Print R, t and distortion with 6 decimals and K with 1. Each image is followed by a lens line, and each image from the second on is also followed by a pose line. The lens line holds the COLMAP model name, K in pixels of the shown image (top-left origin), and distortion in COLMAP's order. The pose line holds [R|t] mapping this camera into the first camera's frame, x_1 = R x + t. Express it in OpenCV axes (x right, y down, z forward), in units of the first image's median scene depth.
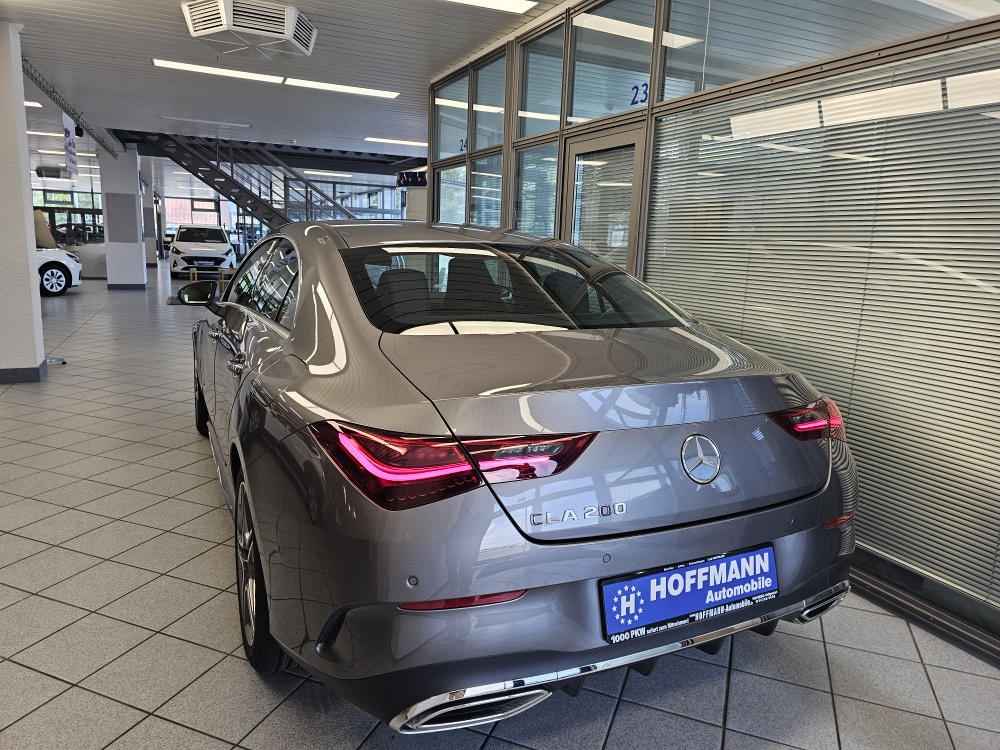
lens RADIAL K [[681.9, 0, 544.9], [0, 681.9, 360.8], [0, 0, 1]] dist [0.045231, -0.053015]
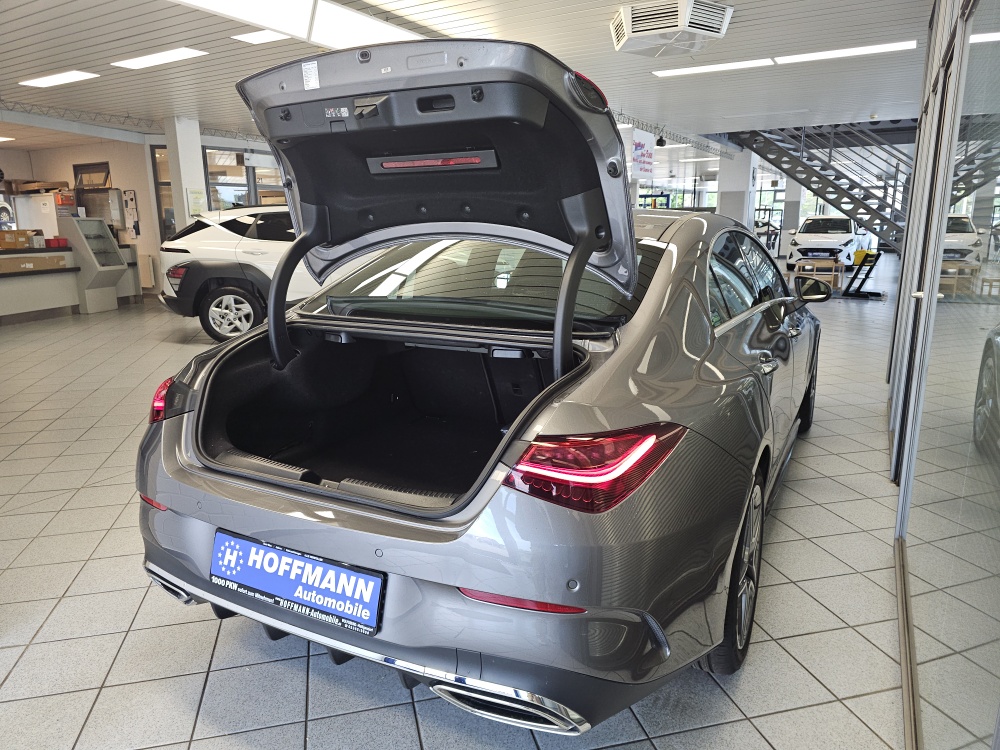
lens RADIAL K [[681.9, 0, 452.7], [0, 681.9, 369.1], [0, 0, 1]] dist [0.045231, -0.053015]
pose [[0.544537, 0.129793, -0.828633, 1.105895], [-0.110359, 0.990452, 0.082617, -0.074190], [0.831445, 0.046459, 0.553662, 0.613210]]
